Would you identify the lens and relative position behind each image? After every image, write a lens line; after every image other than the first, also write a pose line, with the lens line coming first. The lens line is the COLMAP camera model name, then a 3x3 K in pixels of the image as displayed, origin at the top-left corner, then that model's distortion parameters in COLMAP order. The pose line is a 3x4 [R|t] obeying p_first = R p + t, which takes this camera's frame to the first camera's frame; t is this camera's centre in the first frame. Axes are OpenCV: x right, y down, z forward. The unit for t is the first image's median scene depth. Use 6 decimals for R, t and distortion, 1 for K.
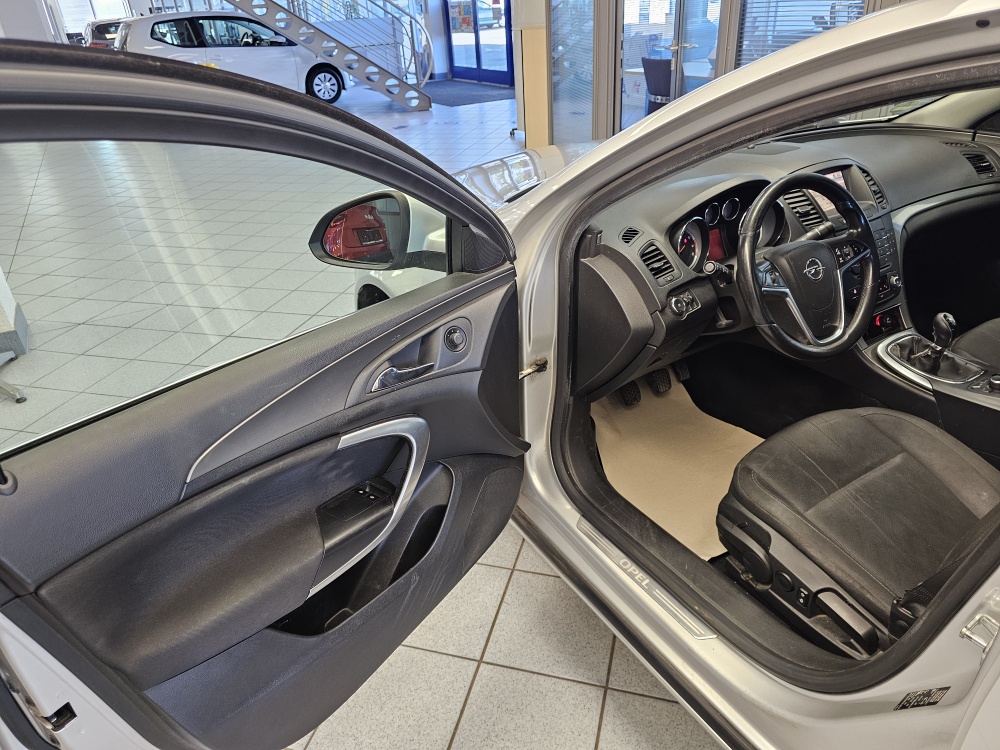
lens RADIAL K [[682.4, 0, 498.1], [0, 682.4, 370.0], [0, 0, 1]] dist [0.038483, -0.044232]
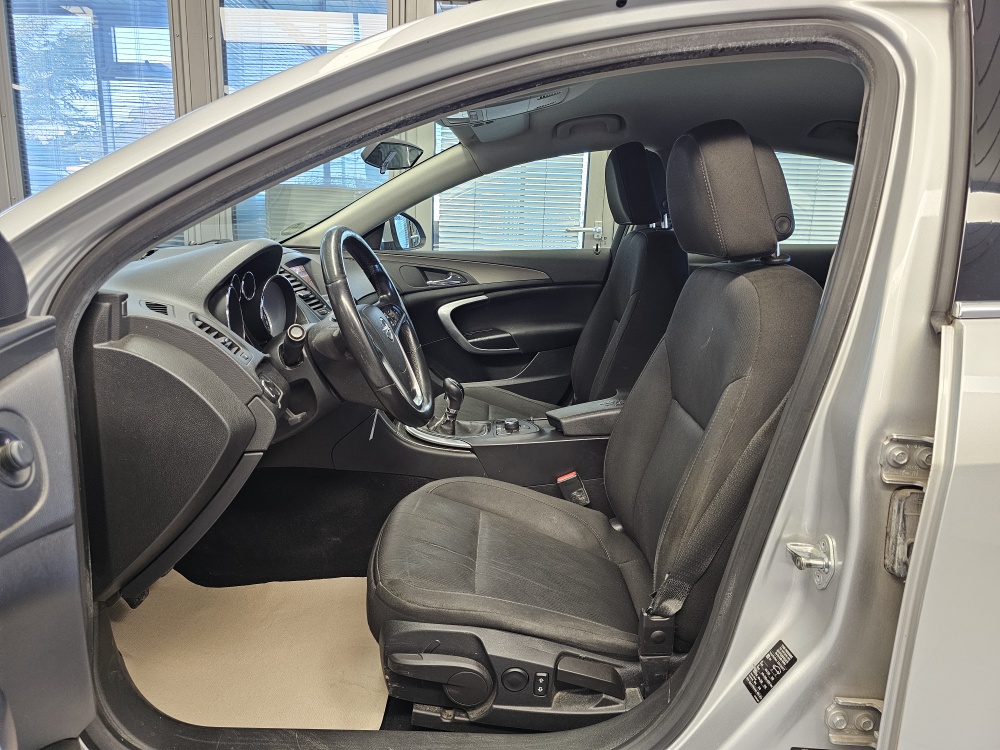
lens RADIAL K [[682.4, 0, 498.1], [0, 682.4, 370.0], [0, 0, 1]] dist [0.038483, -0.044232]
pose [[0.520539, -0.103957, 0.847486, -0.207809], [0.353221, 0.929865, -0.102891, 0.043880], [-0.777351, 0.352909, 0.520750, 0.426570]]
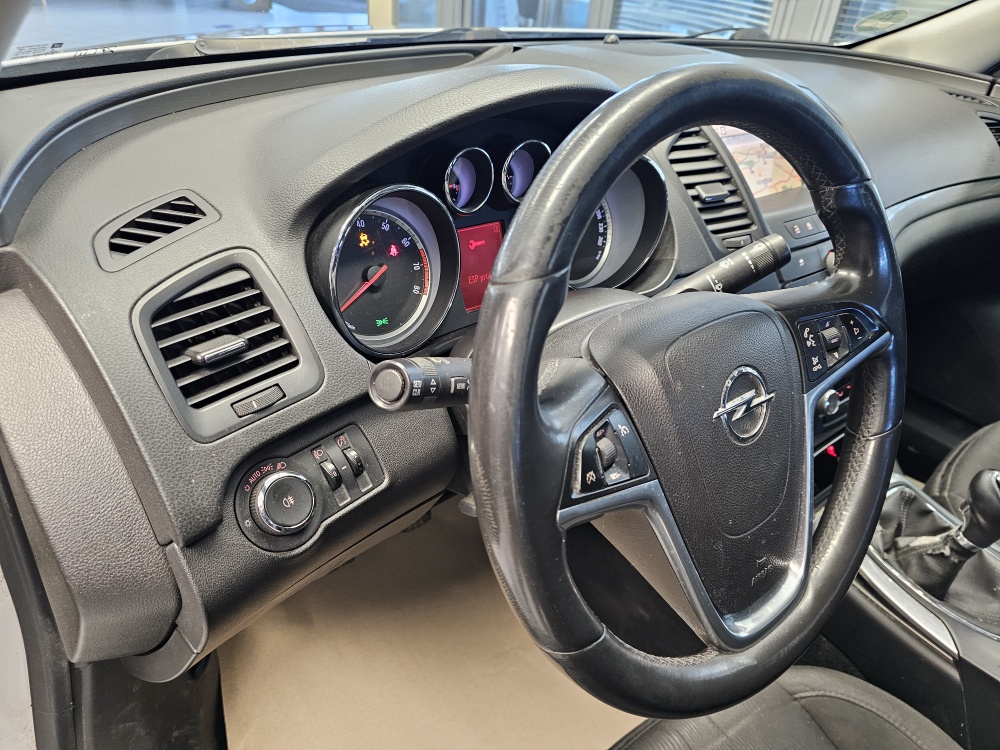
lens RADIAL K [[680.4, 0, 506.5], [0, 680.4, 384.8], [0, 0, 1]] dist [0.007363, -0.002760]
pose [[0.981458, 0.047904, 0.185595, 0.288991], [-0.064930, 0.994110, 0.086774, -0.166342], [-0.180345, -0.097216, 0.978787, 0.695439]]
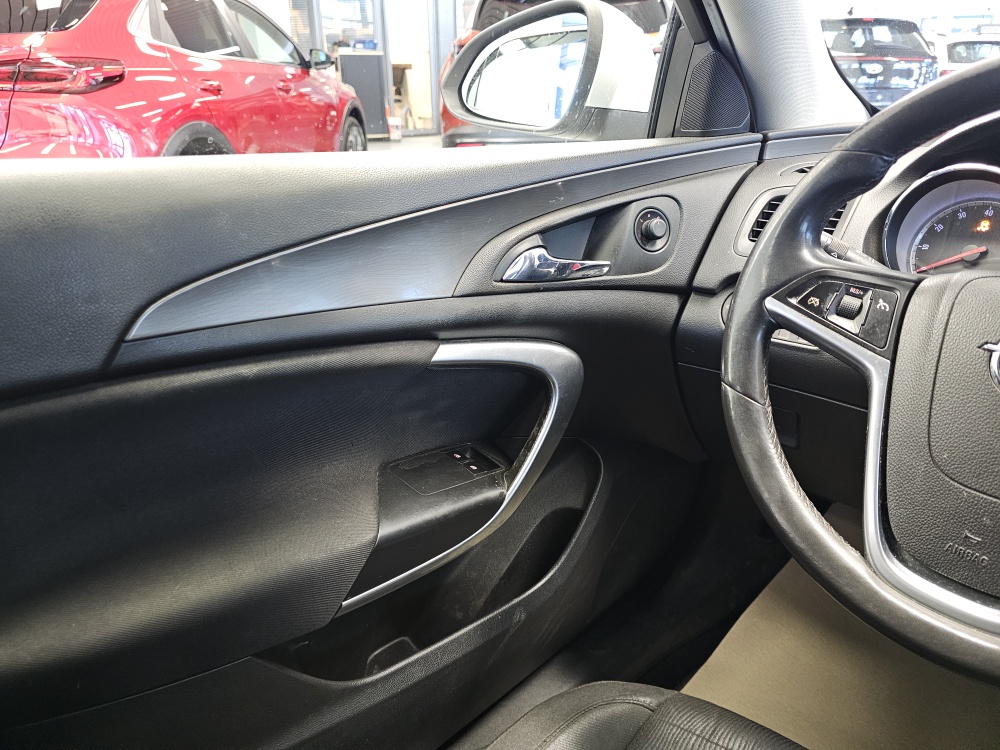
lens RADIAL K [[682.4, 0, 498.1], [0, 682.4, 370.0], [0, 0, 1]] dist [0.038483, -0.044232]
pose [[0.207691, 0.454544, -0.866172, 0.632576], [-0.477835, 0.819788, 0.315628, -0.121490], [0.853544, 0.348334, 0.387460, 0.666550]]
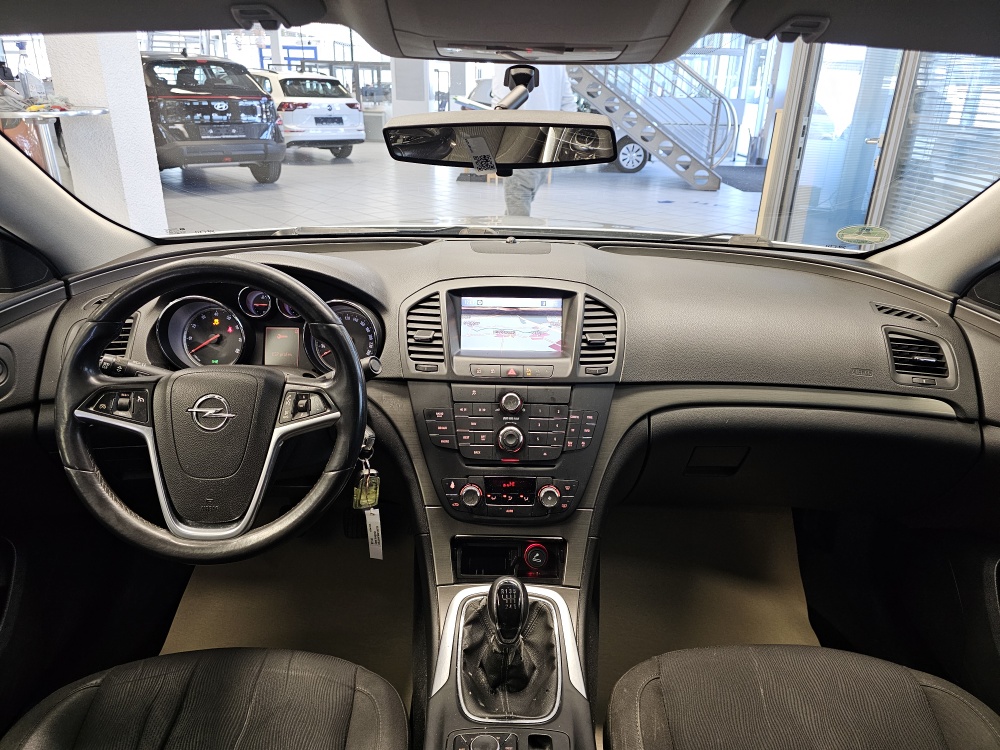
lens RADIAL K [[669.5, 0, 503.2], [0, 669.5, 354.1], [0, 0, 1]] dist [0.078079, -0.081462]
pose [[0.849954, 0.266634, -0.454406, 0.907006], [-0.314755, 0.948630, -0.032109, -0.248669], [0.422501, 0.170318, 0.890216, 0.531598]]
